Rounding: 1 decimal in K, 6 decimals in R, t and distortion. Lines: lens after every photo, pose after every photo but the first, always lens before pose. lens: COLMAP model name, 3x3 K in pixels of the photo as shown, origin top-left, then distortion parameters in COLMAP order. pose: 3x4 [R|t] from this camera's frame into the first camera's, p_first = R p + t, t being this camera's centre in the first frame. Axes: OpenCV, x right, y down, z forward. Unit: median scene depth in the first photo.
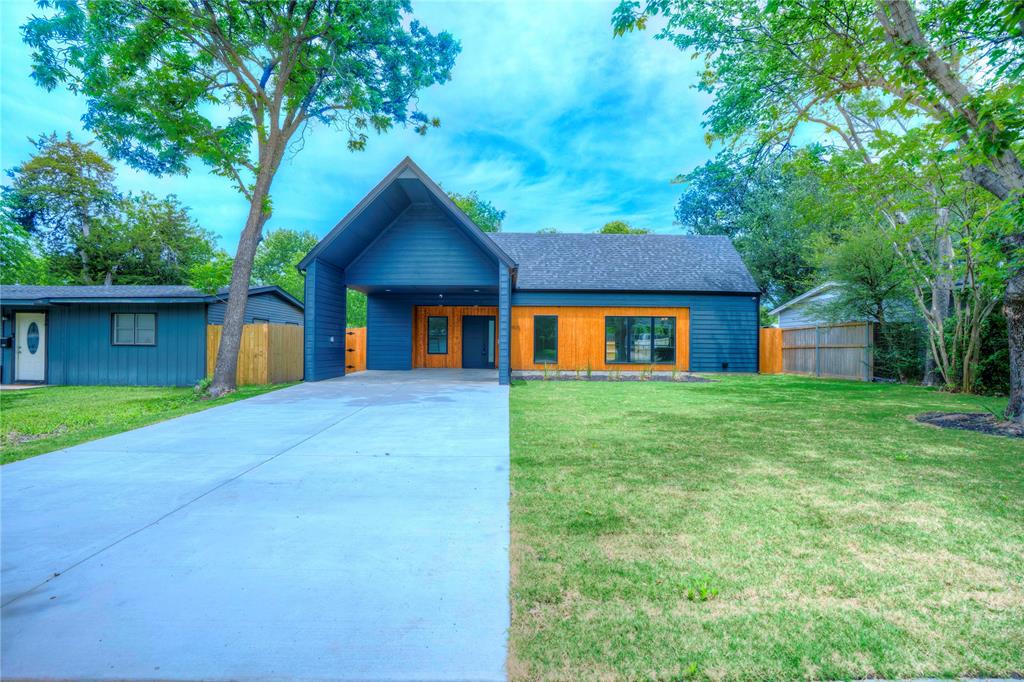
lens RADIAL K [[478.1, 0, 507.9], [0, 478.1, 346.5], [0, 0, 1]] dist [-0.055205, 0.017439]
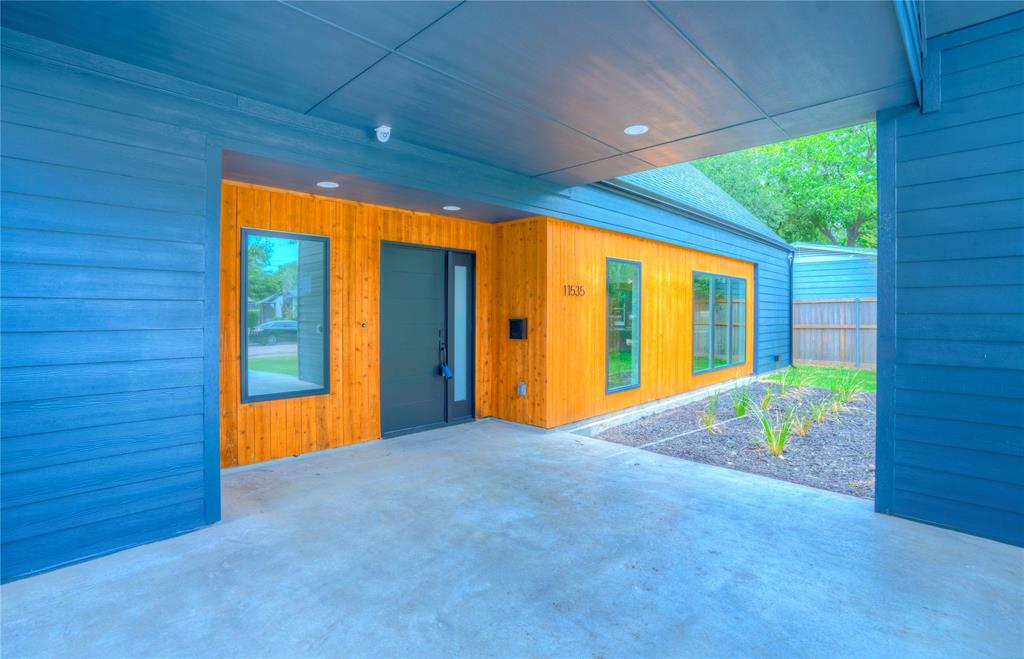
lens RADIAL K [[487.4, 0, 508.3], [0, 487.4, 327.4], [0, 0, 1]] dist [-0.004867, -0.000218]
pose [[0.698210, -0.029289, 0.715294, -0.251718], [0.005633, 0.999357, 0.035422, -0.027420], [-0.715871, -0.020703, 0.697925, 0.801650]]
